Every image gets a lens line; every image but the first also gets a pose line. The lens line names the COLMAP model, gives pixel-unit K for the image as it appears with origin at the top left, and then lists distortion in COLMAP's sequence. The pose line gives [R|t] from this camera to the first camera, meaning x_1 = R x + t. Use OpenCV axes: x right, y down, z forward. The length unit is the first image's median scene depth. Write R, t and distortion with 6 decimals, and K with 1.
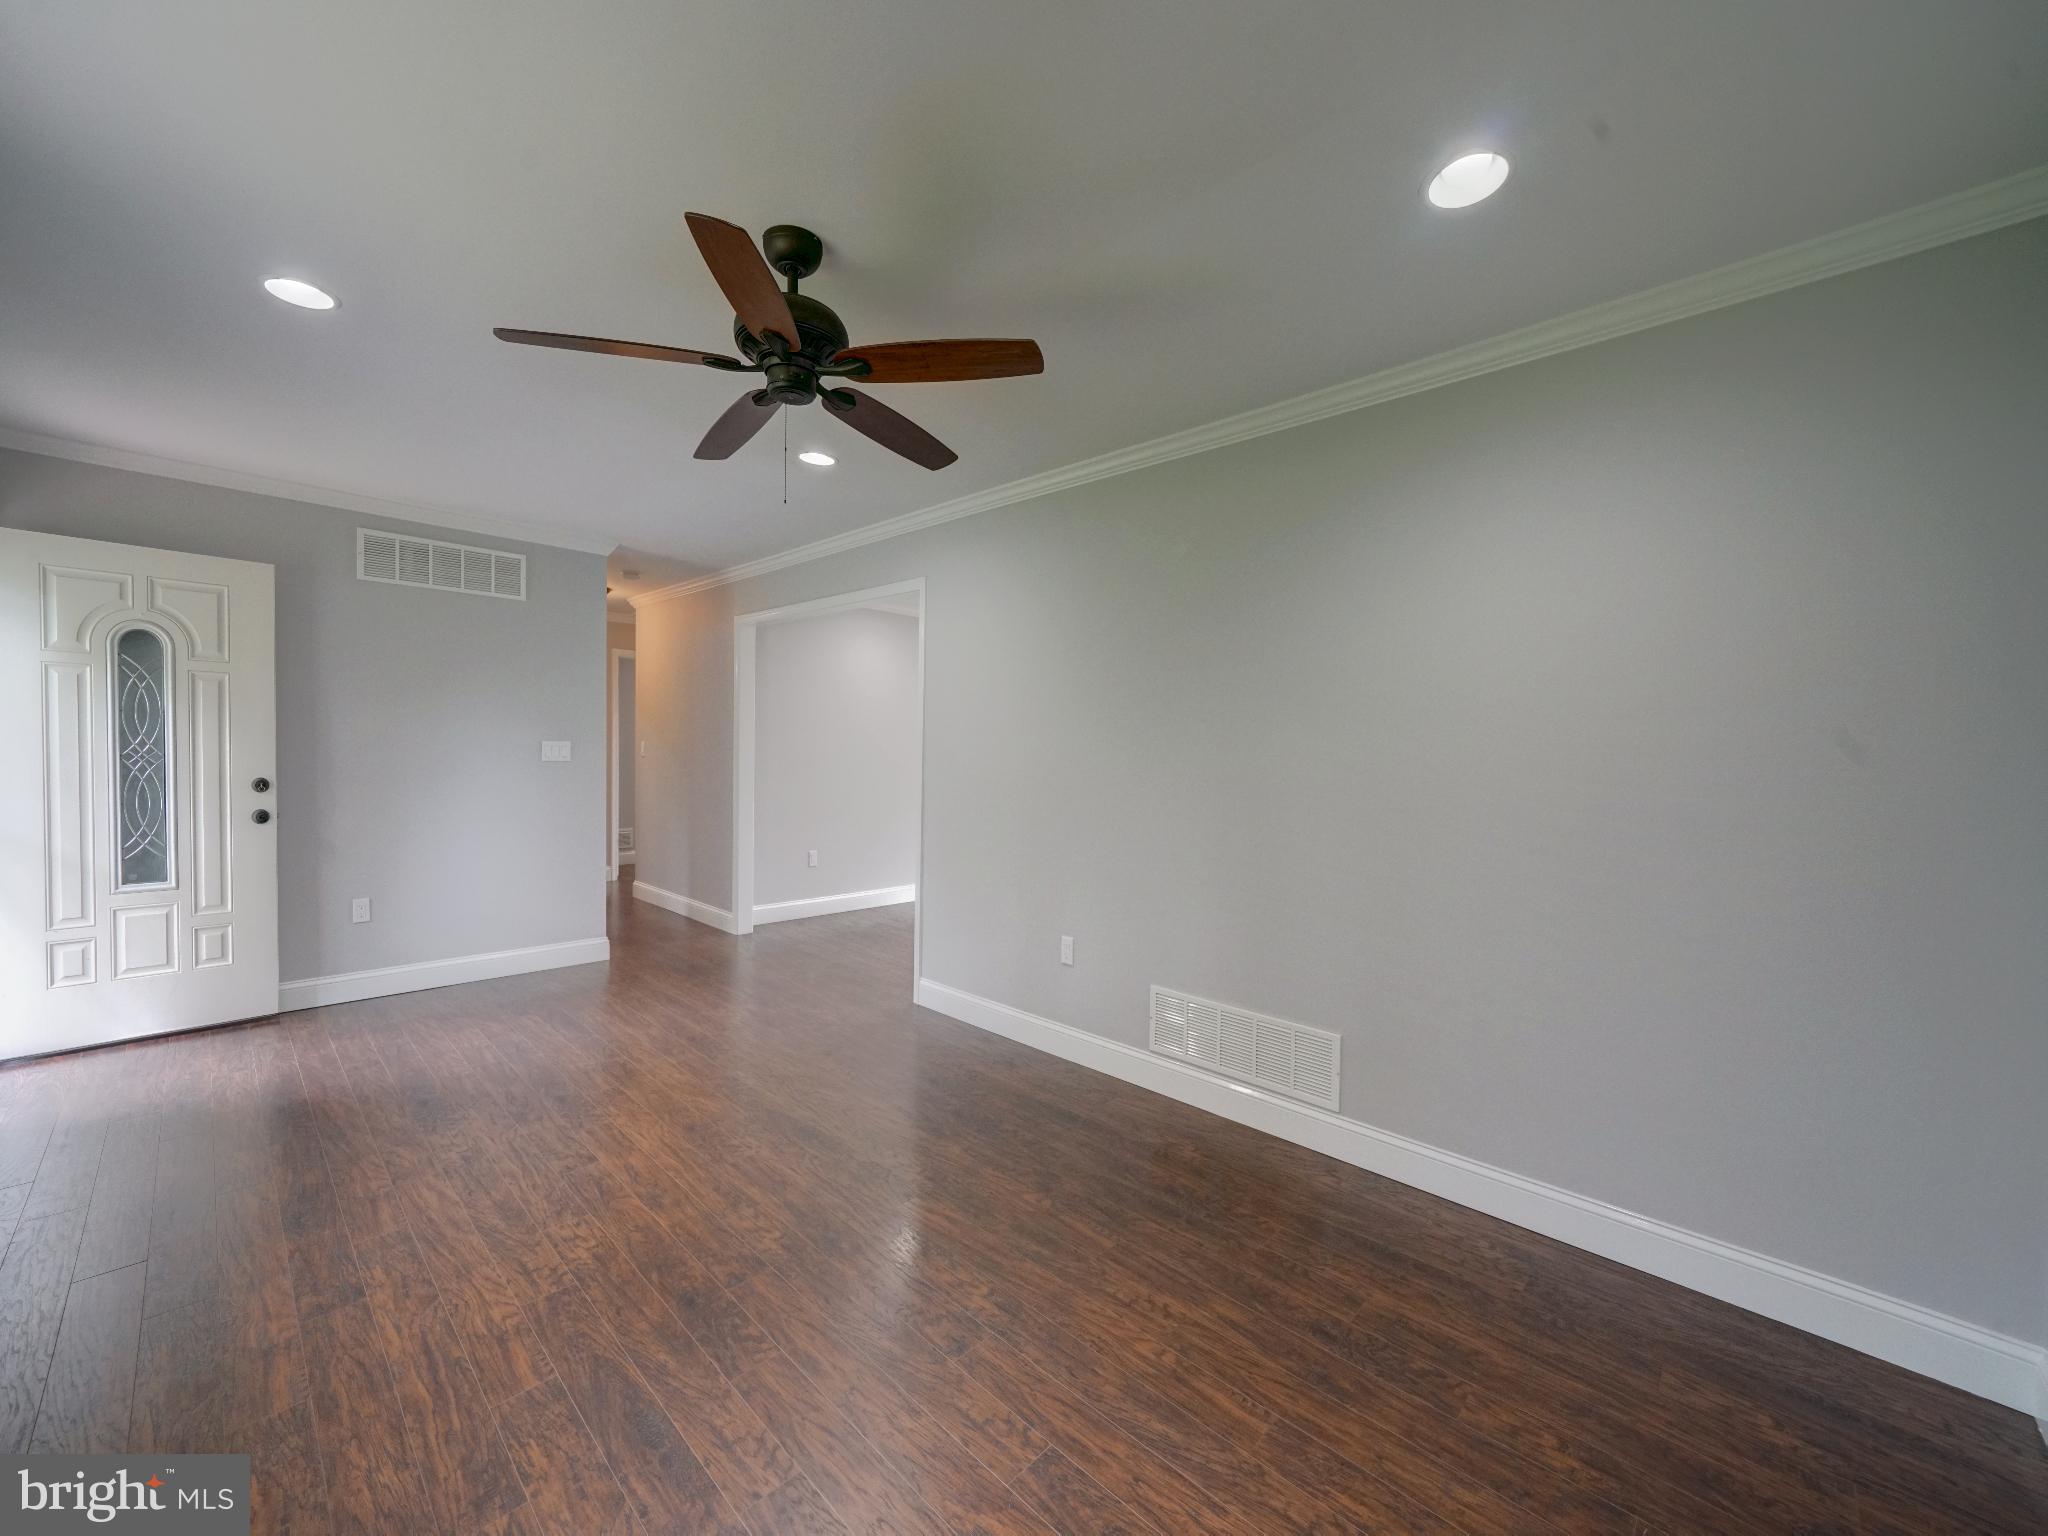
lens RADIAL K [[787.7, 0, 1020.2], [0, 787.7, 775.6], [0, 0, 1]] dist [-0.000759, -0.002910]
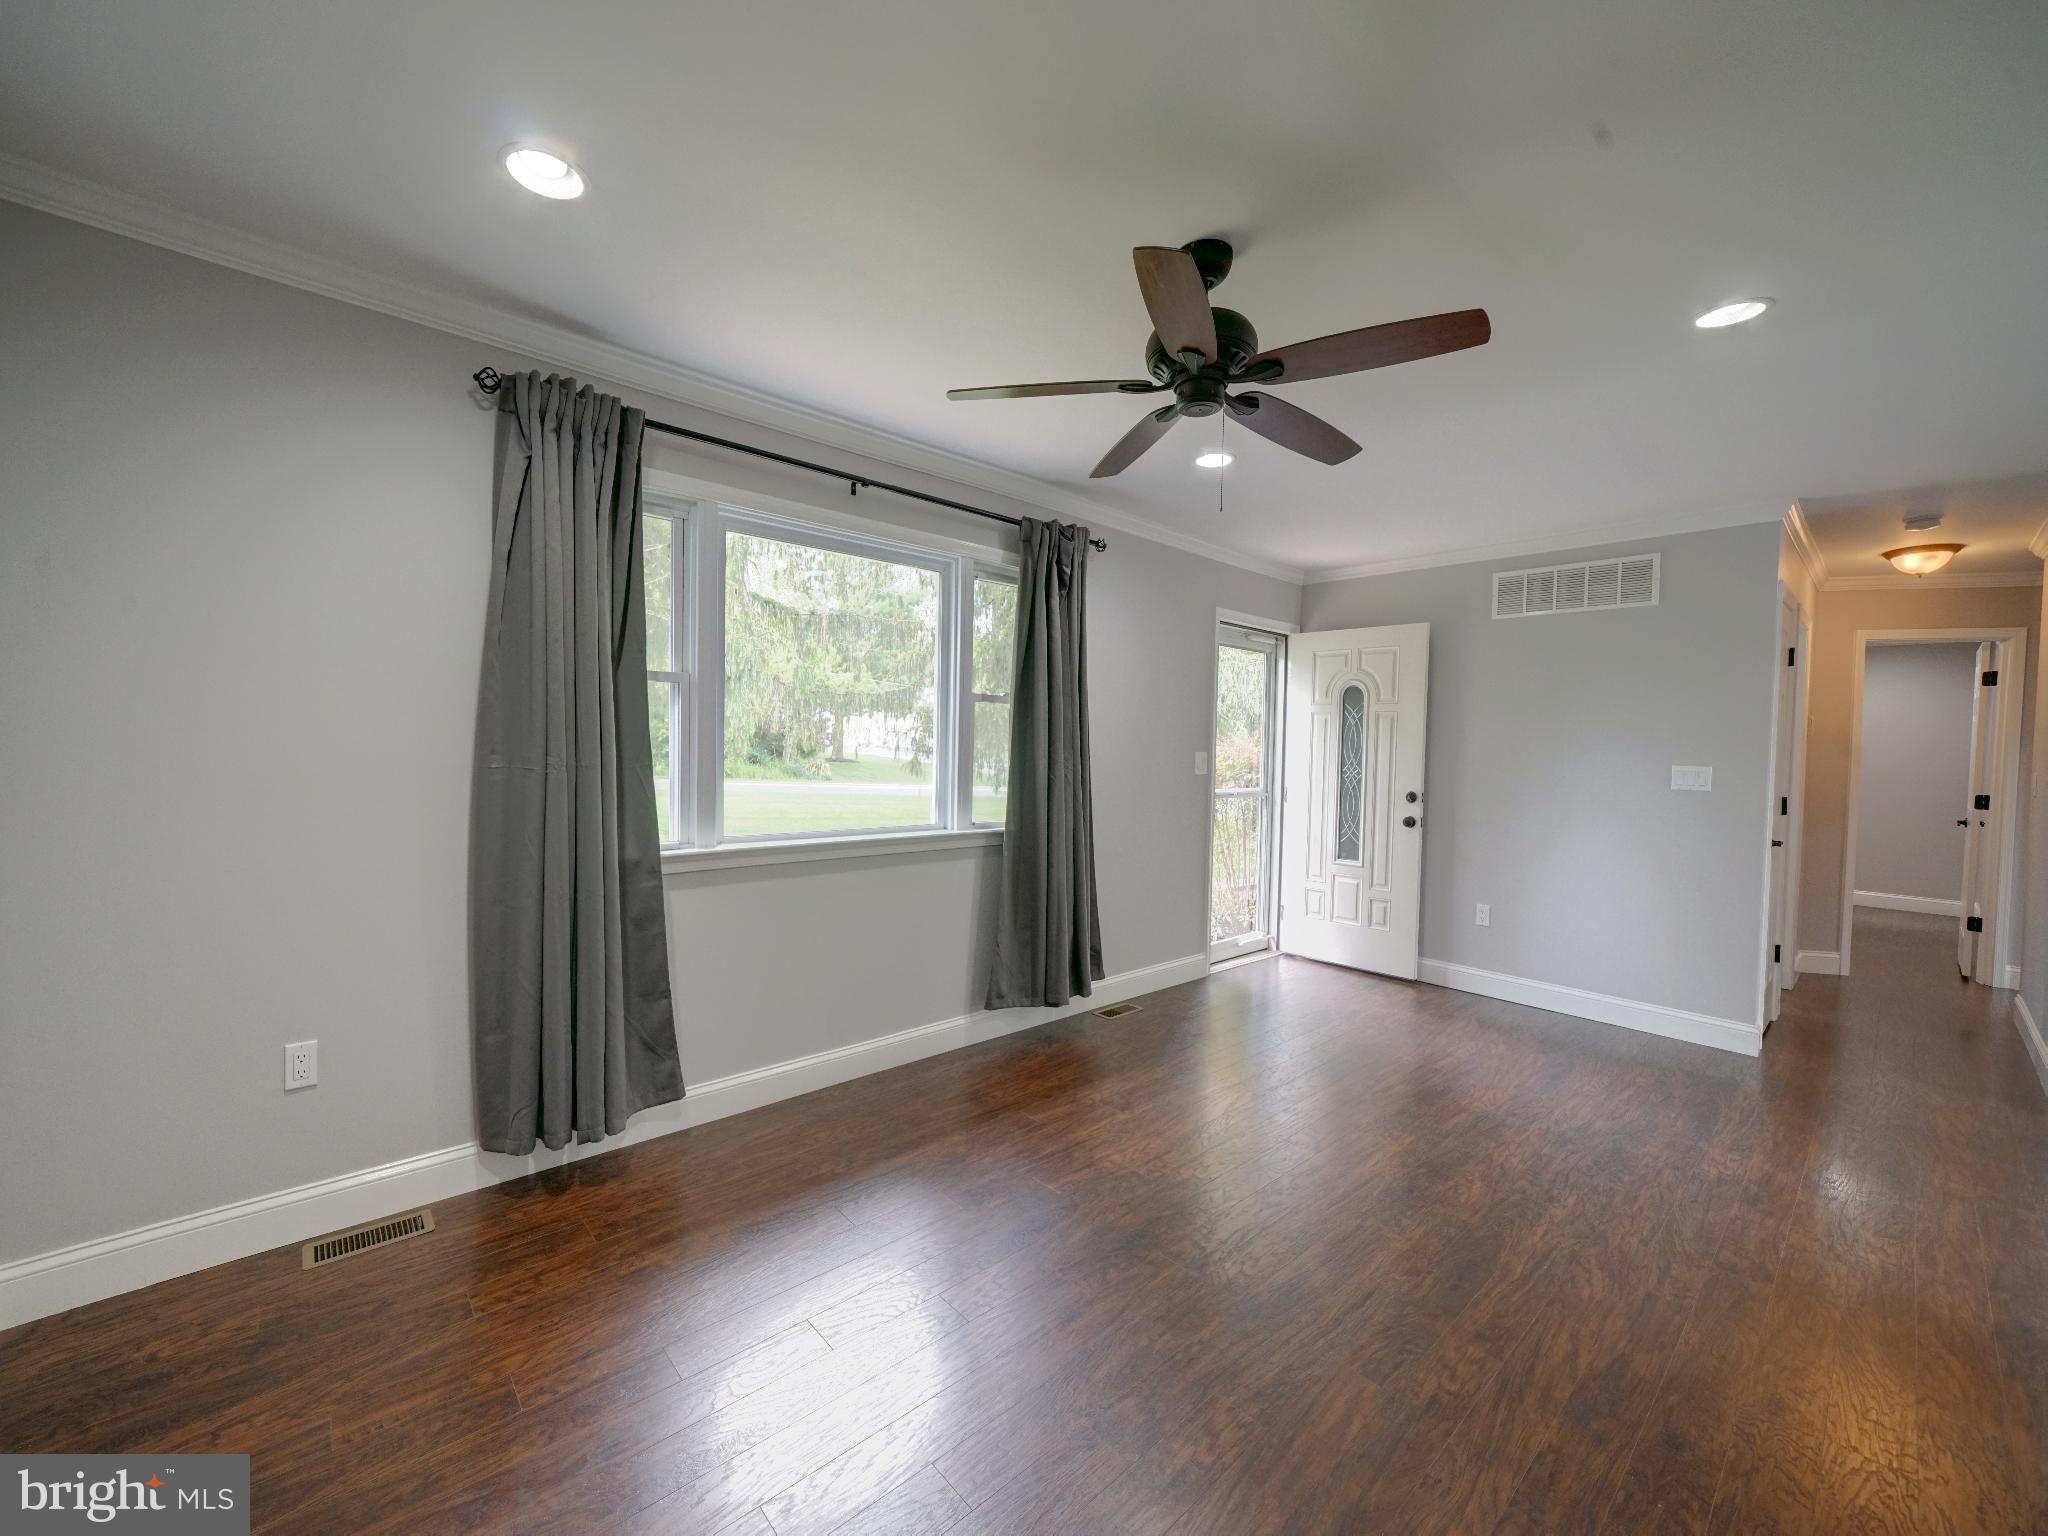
lens RADIAL K [[814.2, 0, 1000.4], [0, 814.2, 769.0], [0, 0, 1]] dist [0.000282, 0.000053]
pose [[-0.084682, 0.008659, -0.996370, 0.589715], [-0.056408, 0.998317, 0.013471, -0.019807], [0.994810, 0.057344, -0.084051, 0.631442]]
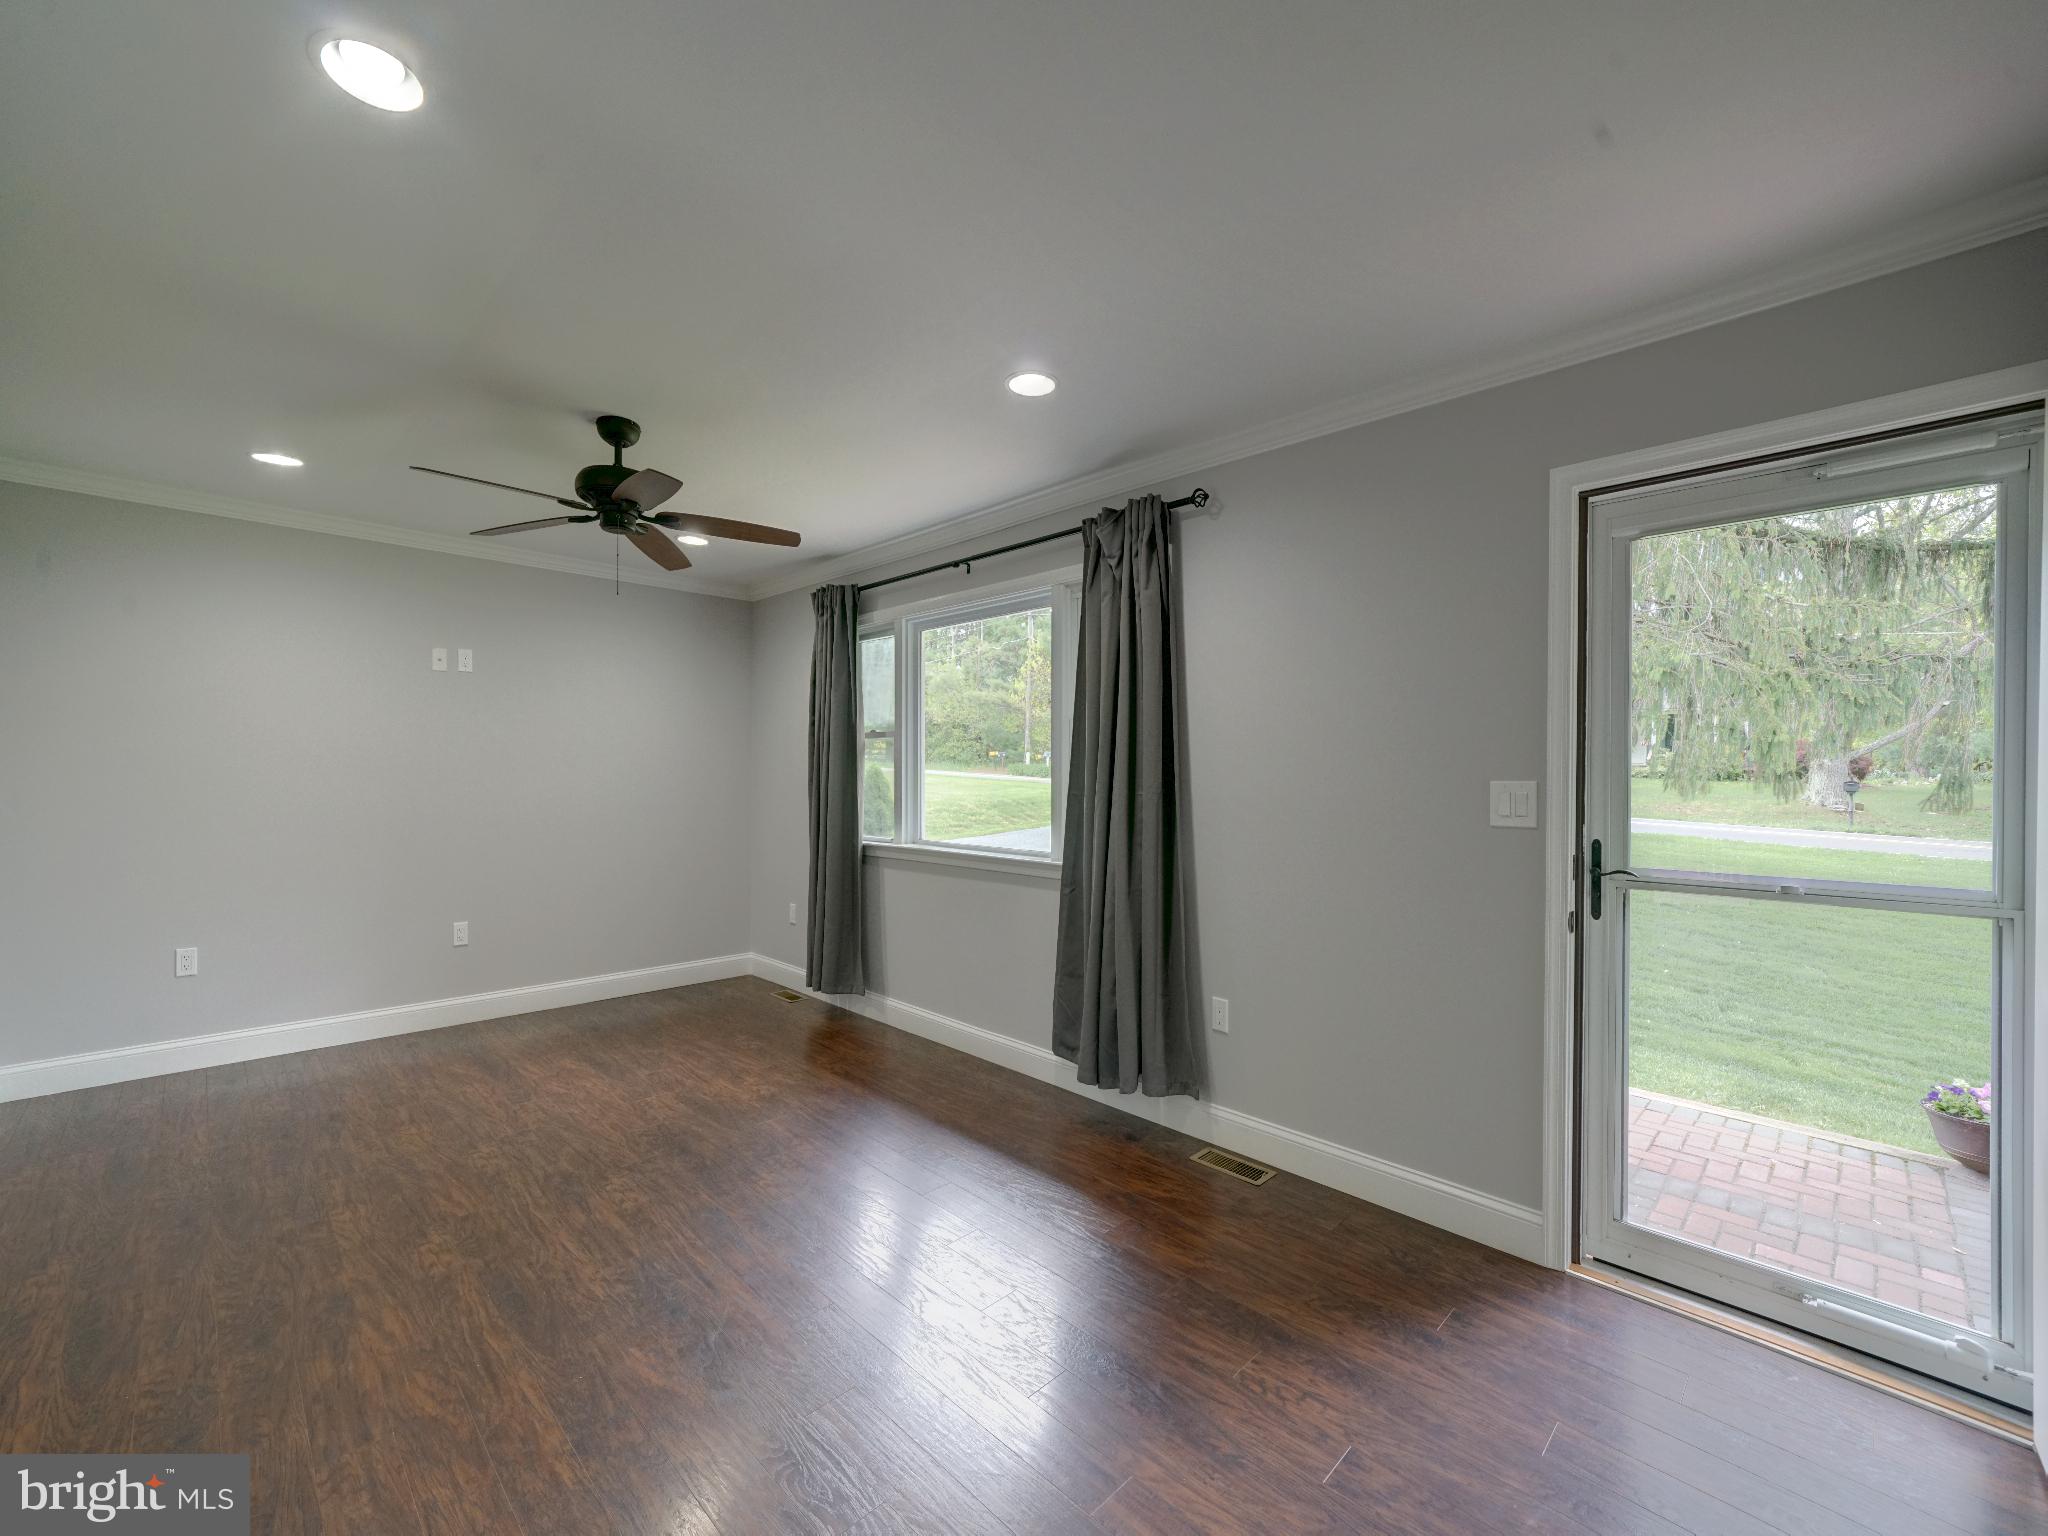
lens RADIAL K [[828.7, 0, 1027.9], [0, 828.7, 777.7], [0, 0, 1]] dist [-0.000400, 0.000192]
pose [[-0.999359, -0.029593, 0.020157, -0.800237], [-0.028897, 0.999005, 0.033963, -0.078149], [-0.021142, 0.033359, -0.999220, 1.871634]]
